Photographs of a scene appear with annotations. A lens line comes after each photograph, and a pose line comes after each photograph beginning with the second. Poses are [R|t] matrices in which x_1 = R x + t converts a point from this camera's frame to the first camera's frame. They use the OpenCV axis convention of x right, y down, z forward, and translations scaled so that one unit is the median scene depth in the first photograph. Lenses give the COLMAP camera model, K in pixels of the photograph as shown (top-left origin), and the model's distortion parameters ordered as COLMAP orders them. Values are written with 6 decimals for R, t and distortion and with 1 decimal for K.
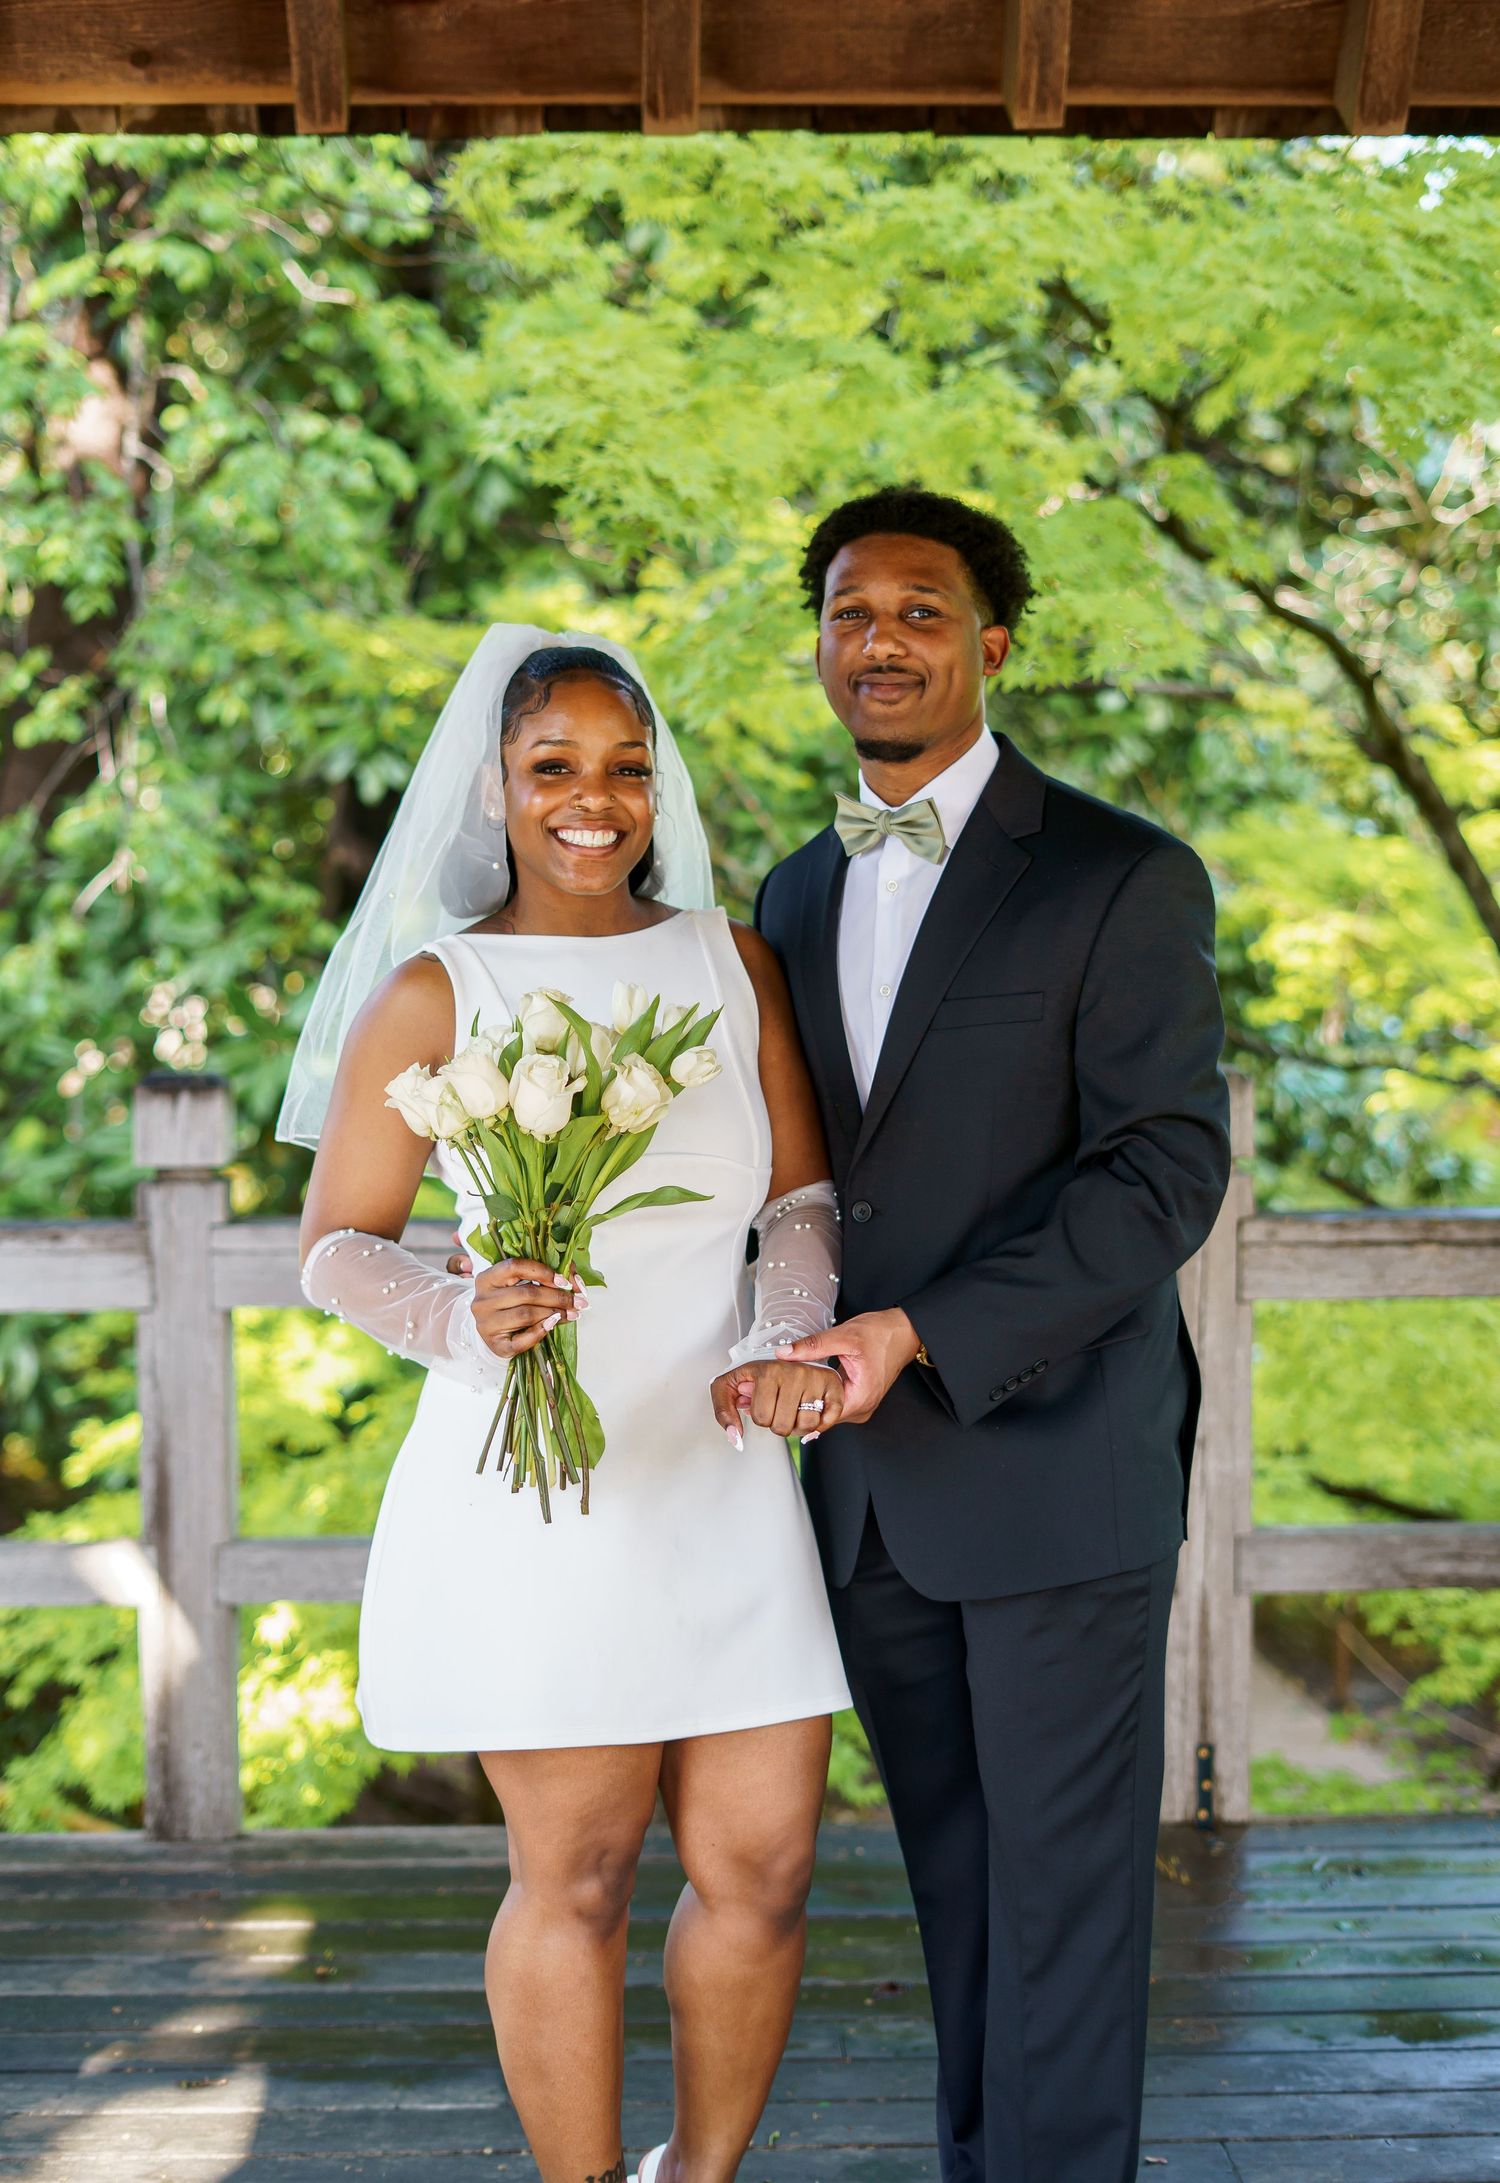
lens RADIAL K [[3329.5, 0, 747.4], [0, 3329.5, 1059.9], [0, 0, 1]] dist [0.012697, -0.018980]
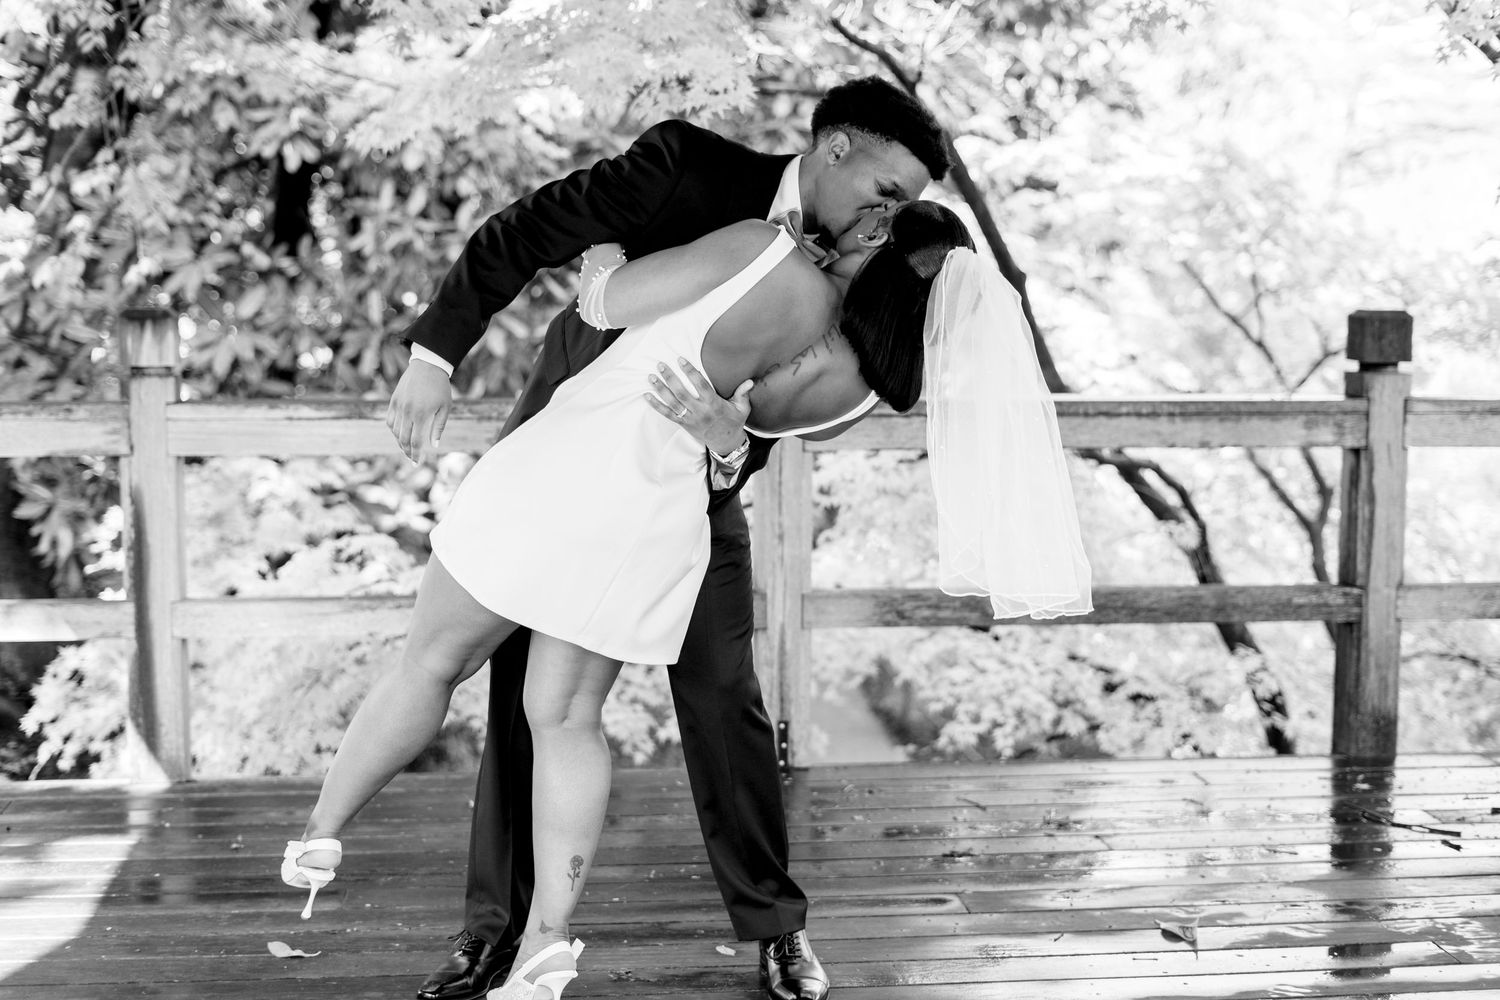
lens RADIAL K [[2247.0, 0, 715.0], [0, 2247.0, 499.3], [0, 0, 1]] dist [0.003628, 0.038300]
pose [[0.998126, -0.001857, 0.061164, 0.036382], [-0.001397, 0.998587, 0.053114, 0.037576], [-0.061176, -0.053100, 0.996714, -0.098725]]
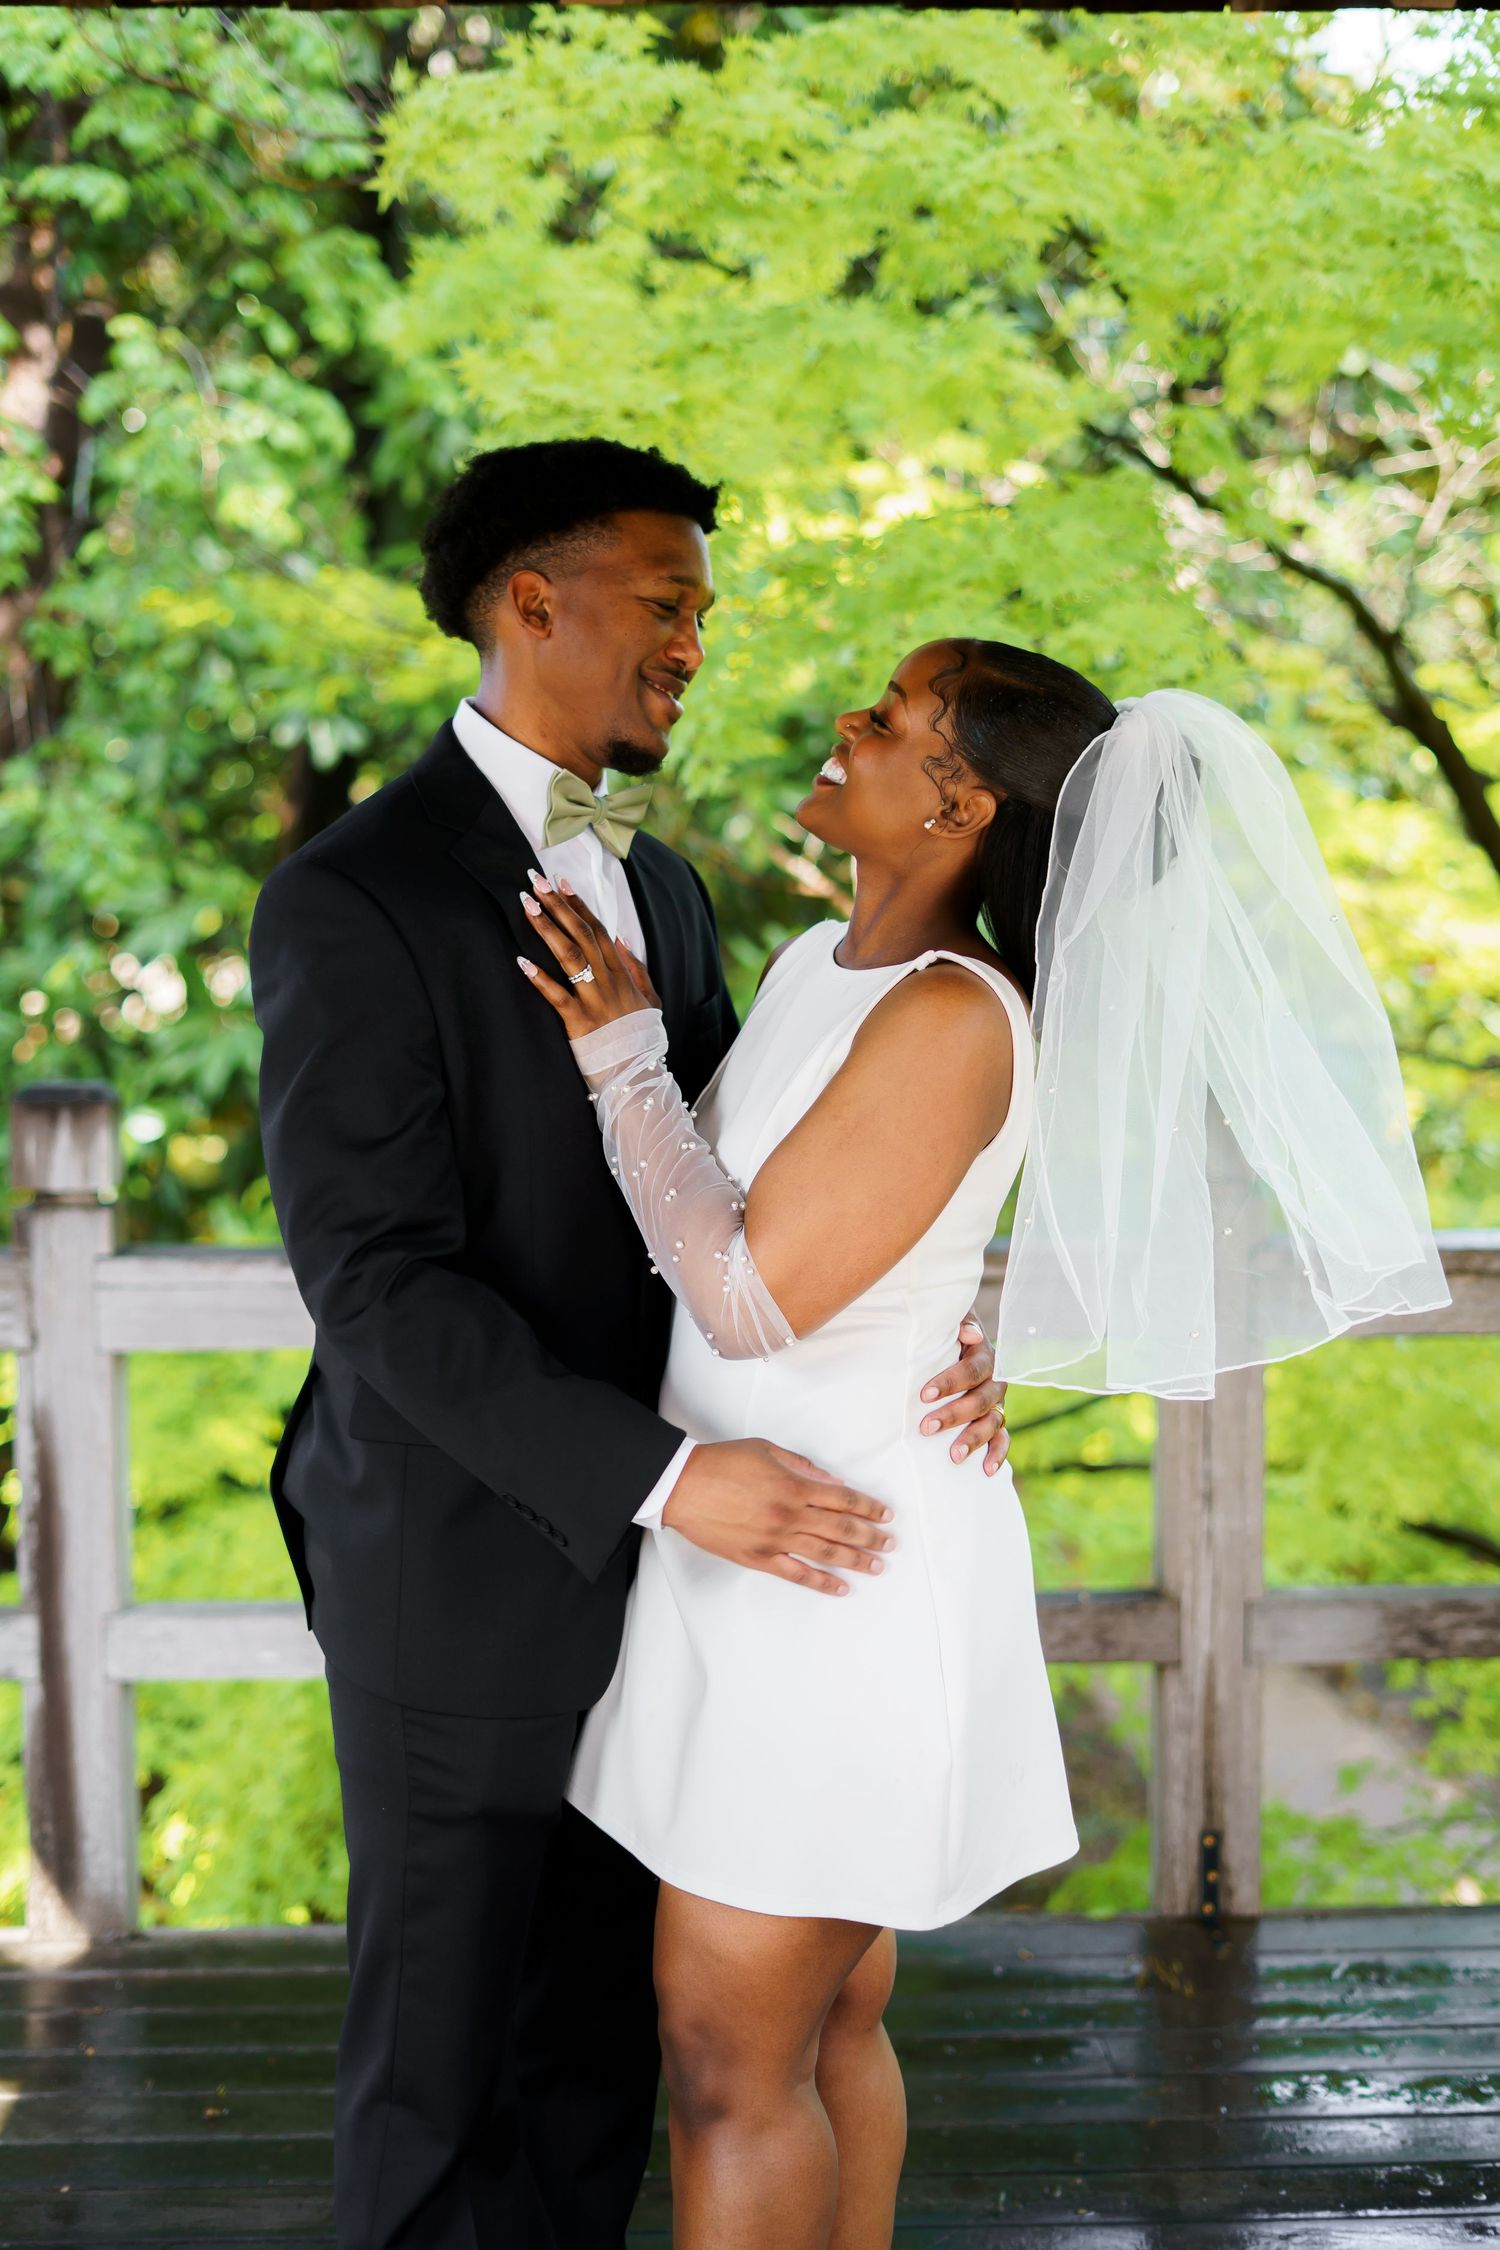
lens RADIAL K [[3323.5, 0, 750.0], [0, 3323.5, 1125.0], [0, 0, 1]] dist [0.017395, -0.031320]
pose [[0.999997, -0.001015, 0.002289, 0.011461], [0.000938, 0.999452, 0.033102, -0.014570], [-0.002321, -0.033099, 0.999449, 0.111826]]
